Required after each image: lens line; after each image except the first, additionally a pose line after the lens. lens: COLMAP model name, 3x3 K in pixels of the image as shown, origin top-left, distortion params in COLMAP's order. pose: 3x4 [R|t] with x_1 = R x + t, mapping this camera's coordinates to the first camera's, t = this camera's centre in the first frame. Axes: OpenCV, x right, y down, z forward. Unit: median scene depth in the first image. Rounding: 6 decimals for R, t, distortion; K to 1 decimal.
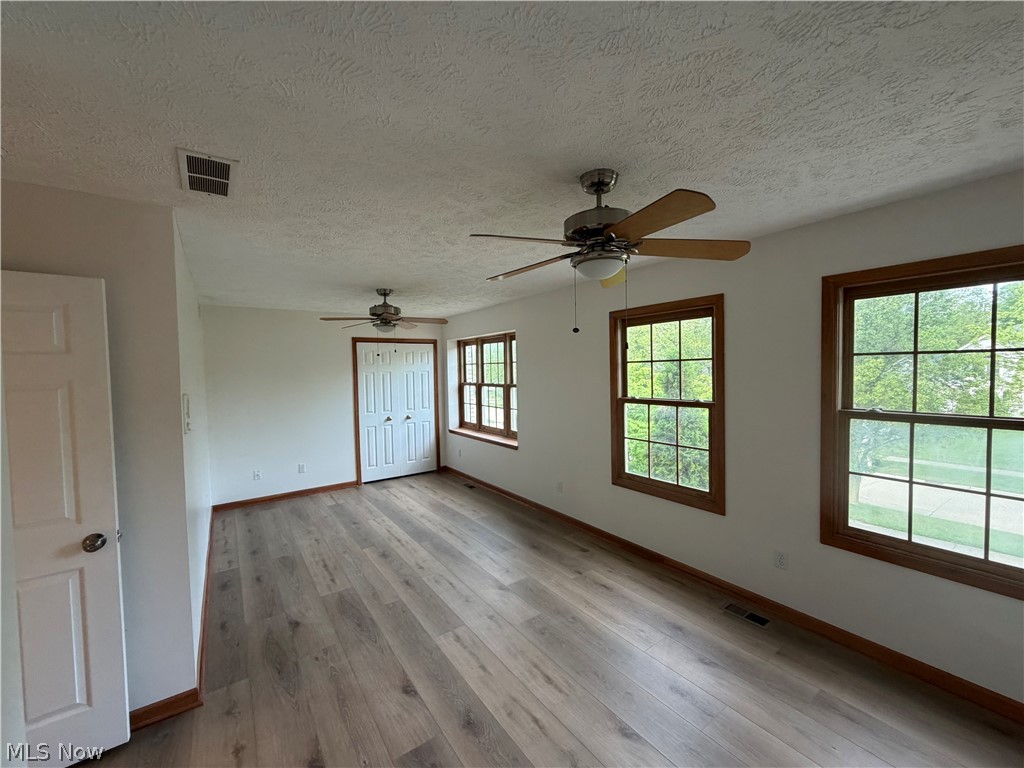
lens RADIAL K [[410.4, 0, 512.0], [0, 410.4, 384.0], [0, 0, 1]] dist [0.000662, 0.000501]
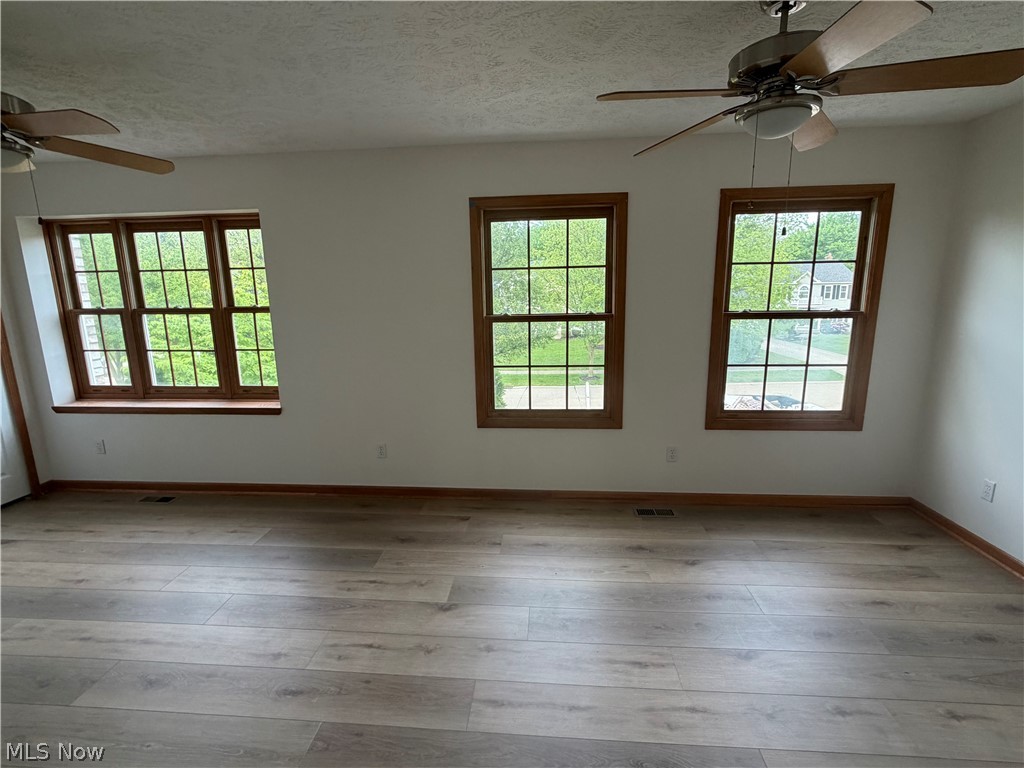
lens RADIAL K [[488.9, 0, 476.5], [0, 488.9, 387.5], [0, 0, 1]] dist [0.000914, 0.000321]
pose [[0.640527, -0.146534, 0.753826, -0.458886], [0.032657, 0.985936, 0.163904, 0.014670], [-0.767241, -0.080367, 0.636304, 0.417239]]
